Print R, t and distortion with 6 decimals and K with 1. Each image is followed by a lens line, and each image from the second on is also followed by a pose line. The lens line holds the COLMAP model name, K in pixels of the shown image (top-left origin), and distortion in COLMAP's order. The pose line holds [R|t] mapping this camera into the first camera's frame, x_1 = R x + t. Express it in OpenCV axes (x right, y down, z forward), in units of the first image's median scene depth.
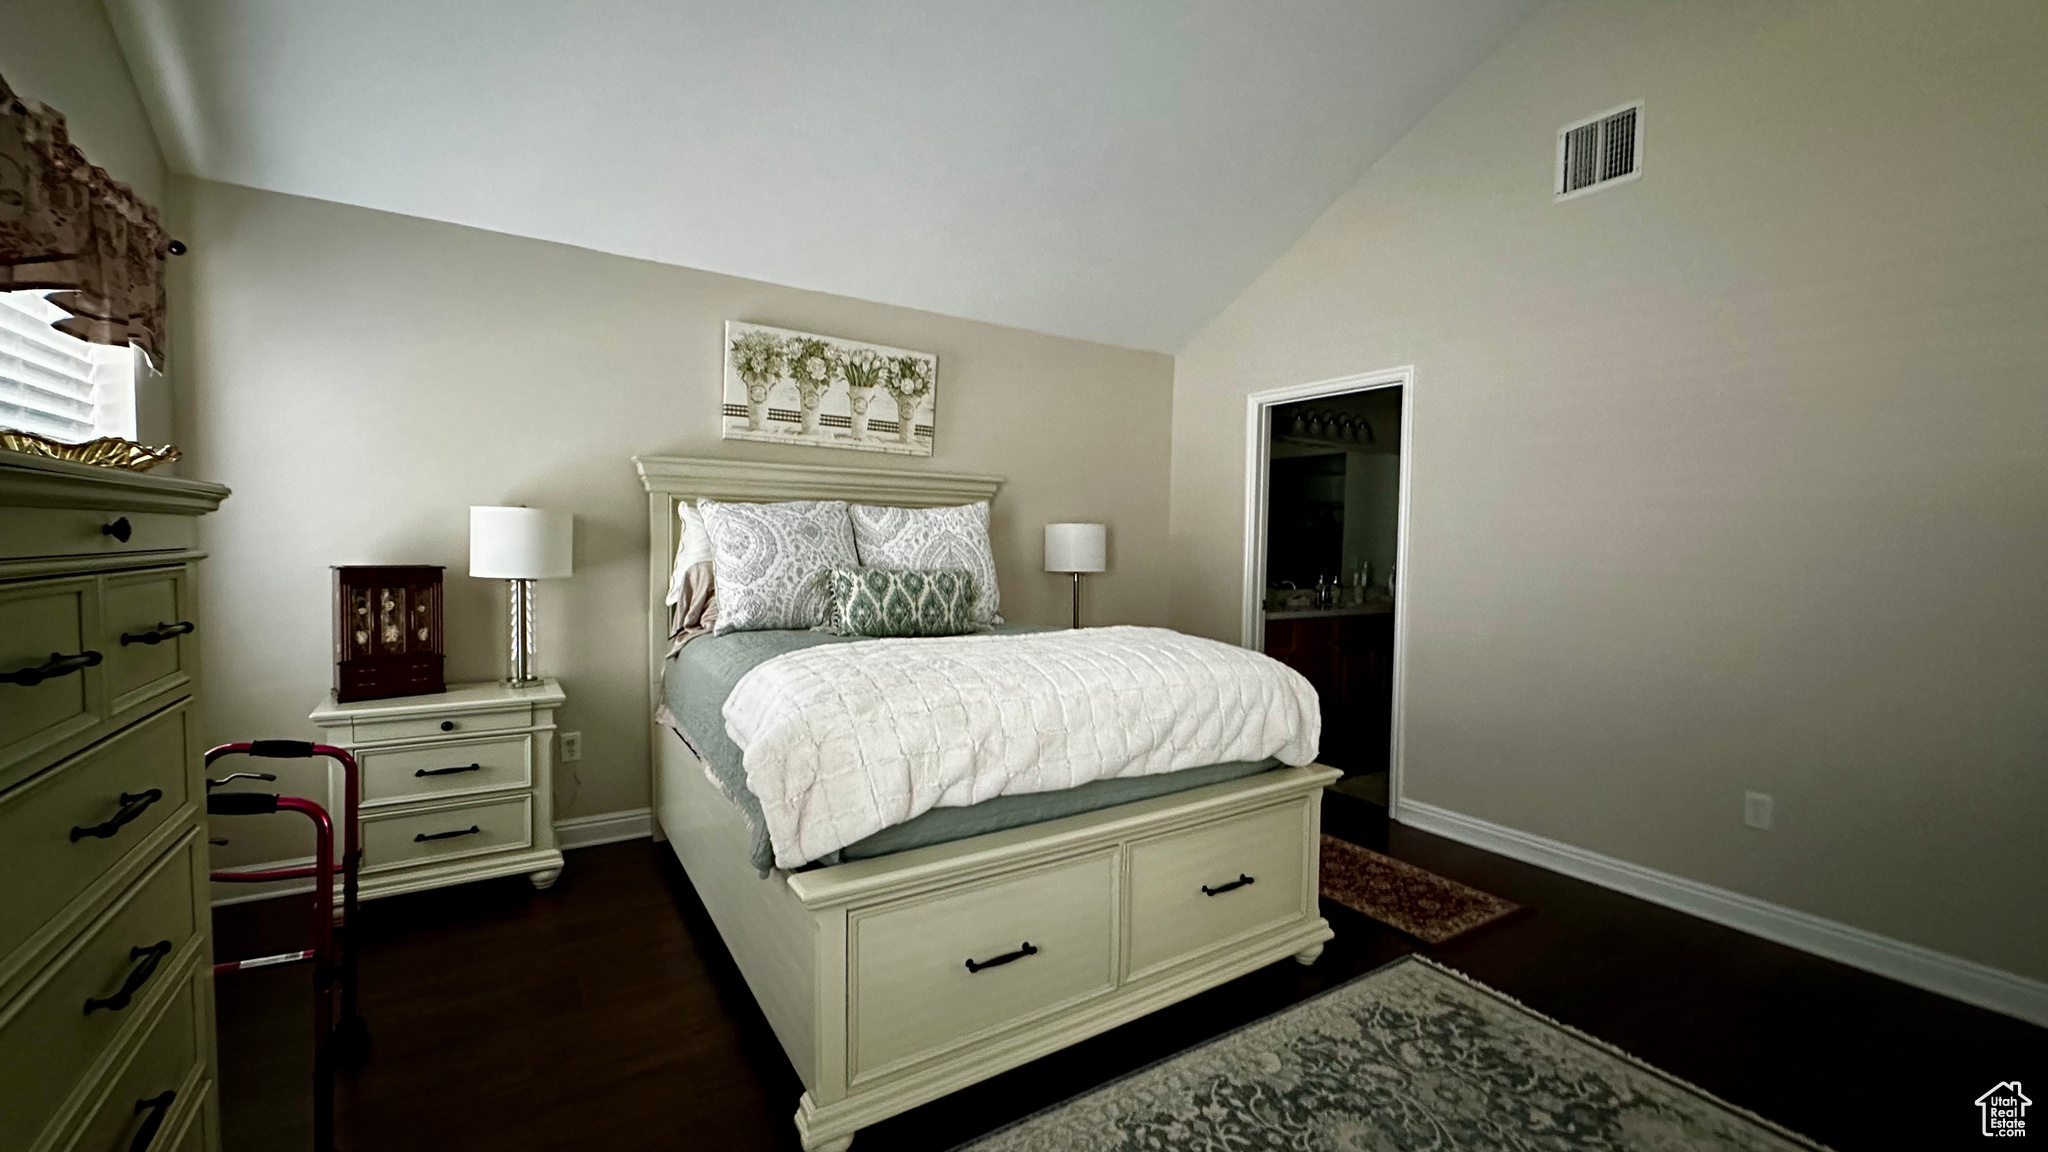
lens RADIAL K [[815.6, 0, 1025.2], [0, 815.6, 579.6], [0, 0, 1]] dist [-0.002683, 0.000330]
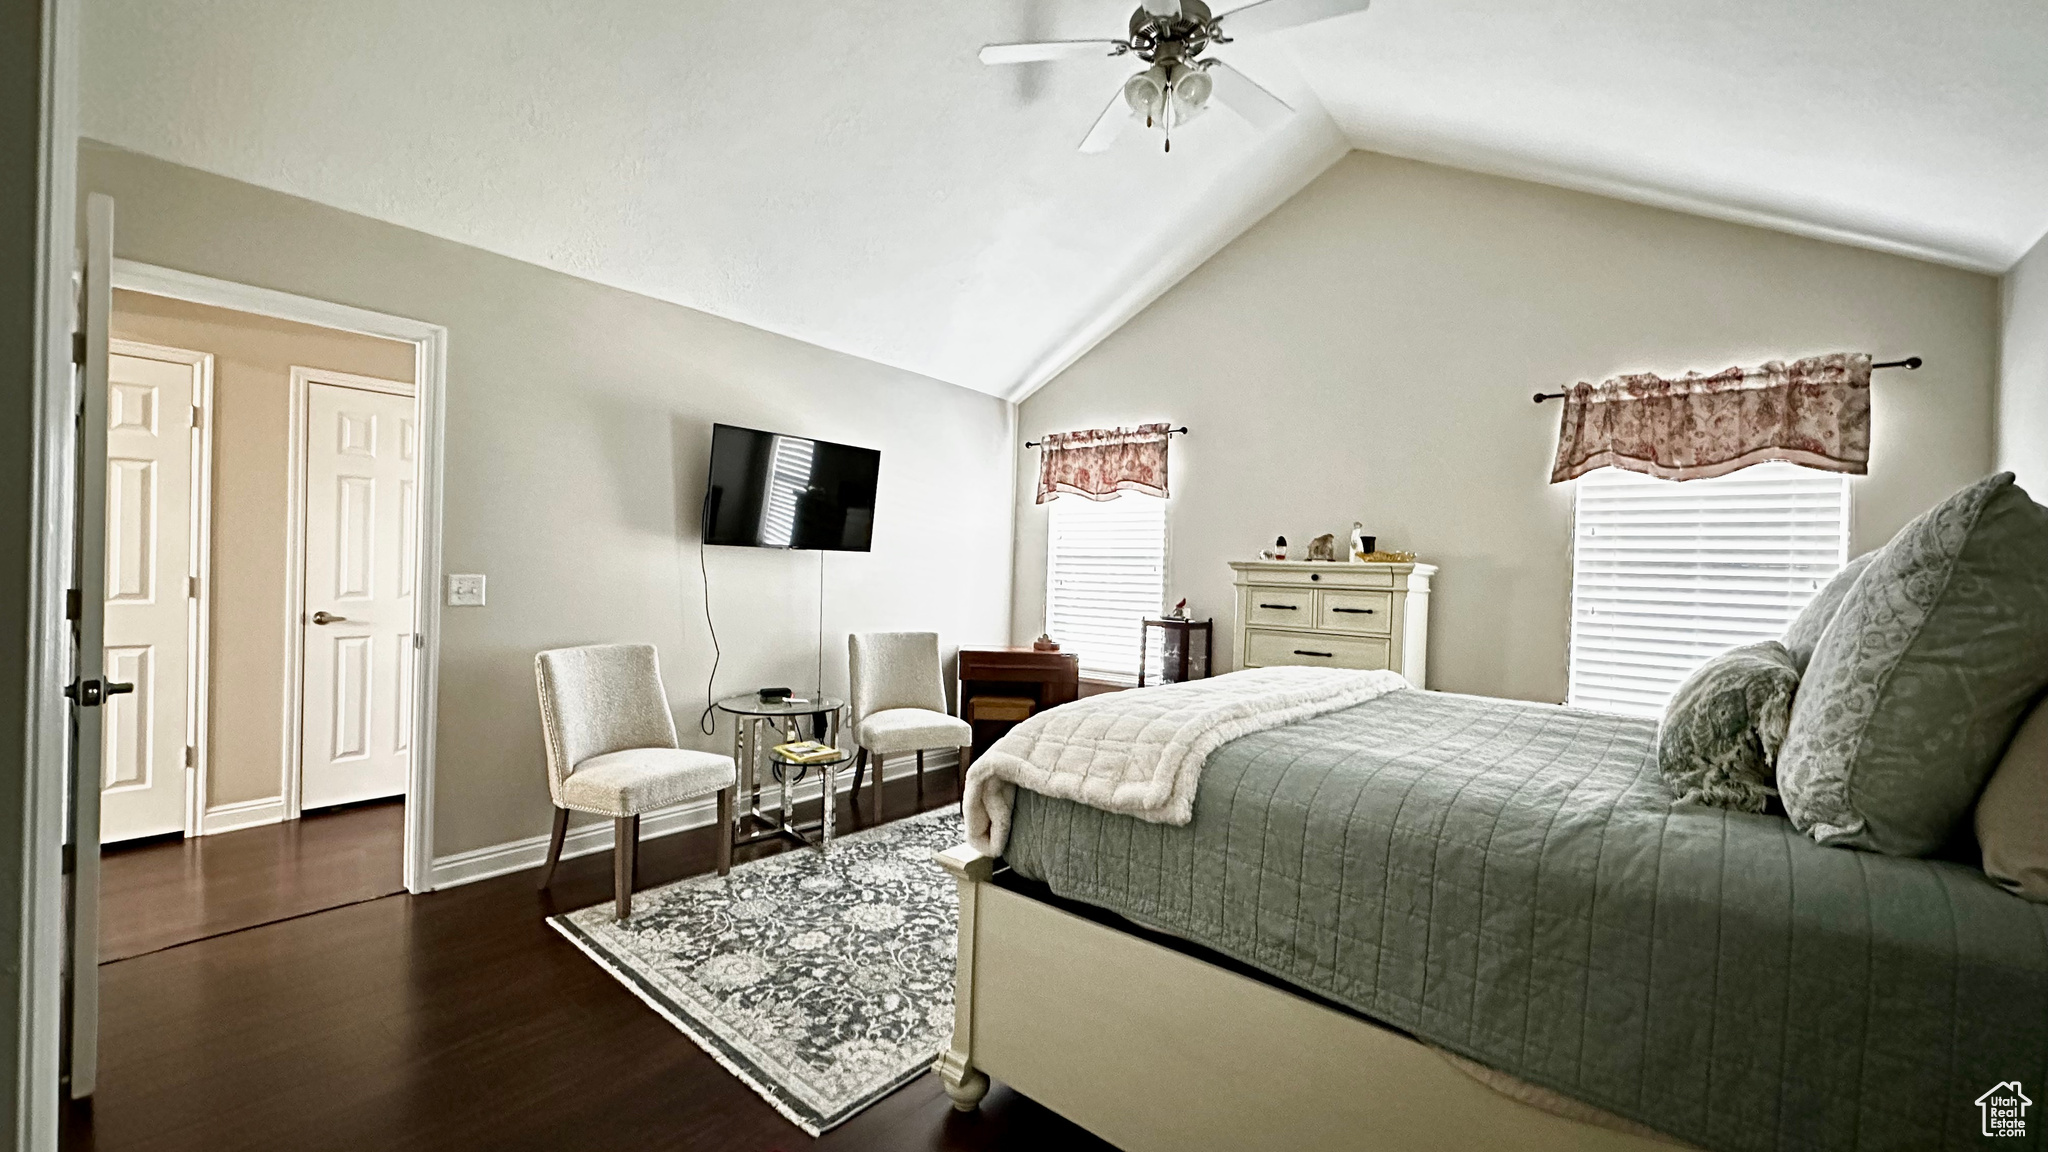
lens RADIAL K [[815.6, 0, 1017.0], [0, 815.6, 576.6], [0, 0, 1]] dist [-0.002683, 0.000330]
pose [[-0.949835, -0.040984, -0.310053, 0.457038], [-0.061002, 0.996614, 0.055139, -0.065330], [0.306744, 0.071286, -0.949119, 1.404351]]
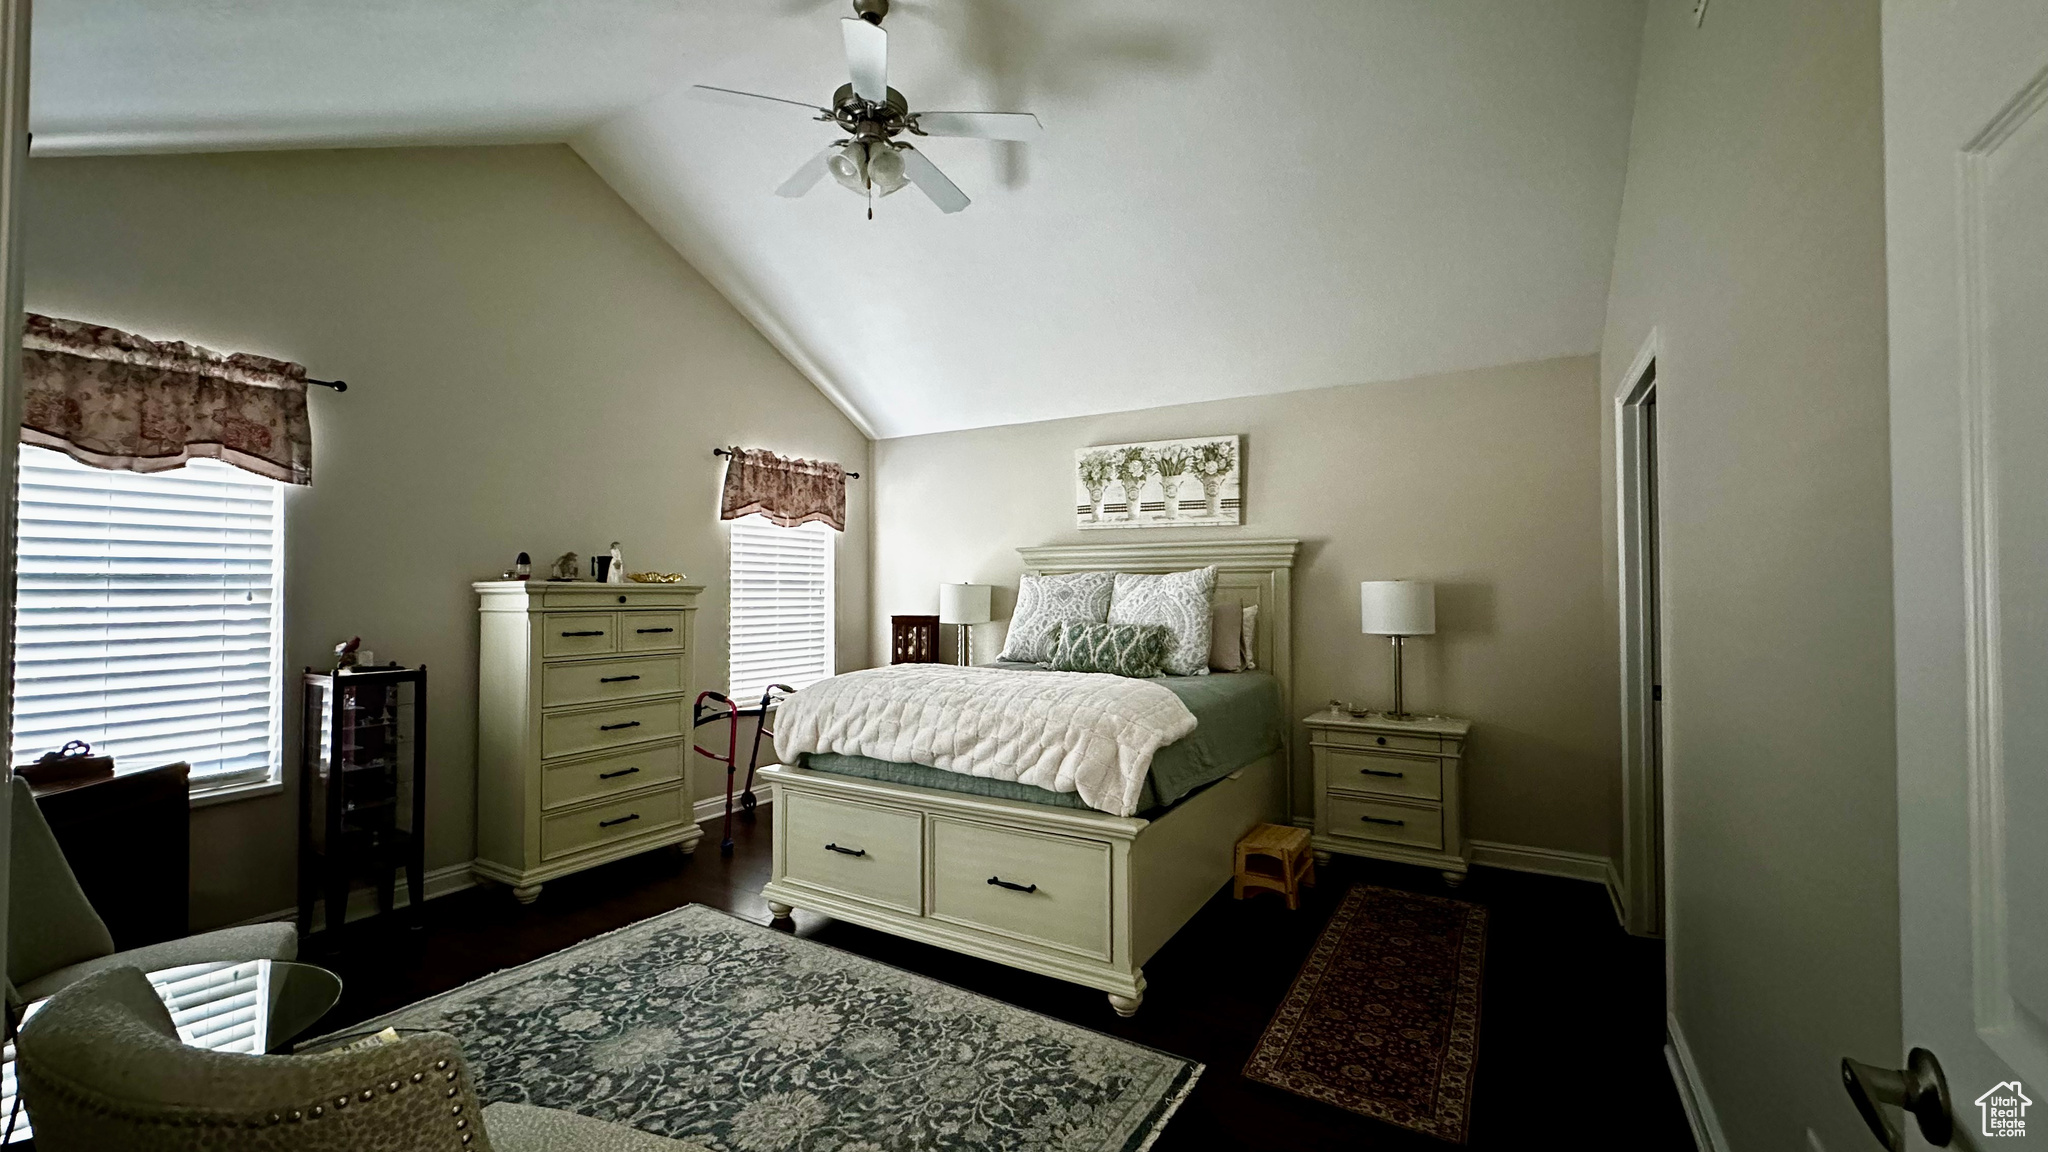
lens RADIAL K [[815.6, 0, 1029.3], [0, 815.6, 580.6], [0, 0, 1]] dist [-0.002683, 0.000330]
pose [[0.448504, -0.027145, -0.893369, 0.992075], [-0.037476, 0.998088, -0.049141, -0.013325], [0.892995, 0.055520, 0.446629, 0.334741]]
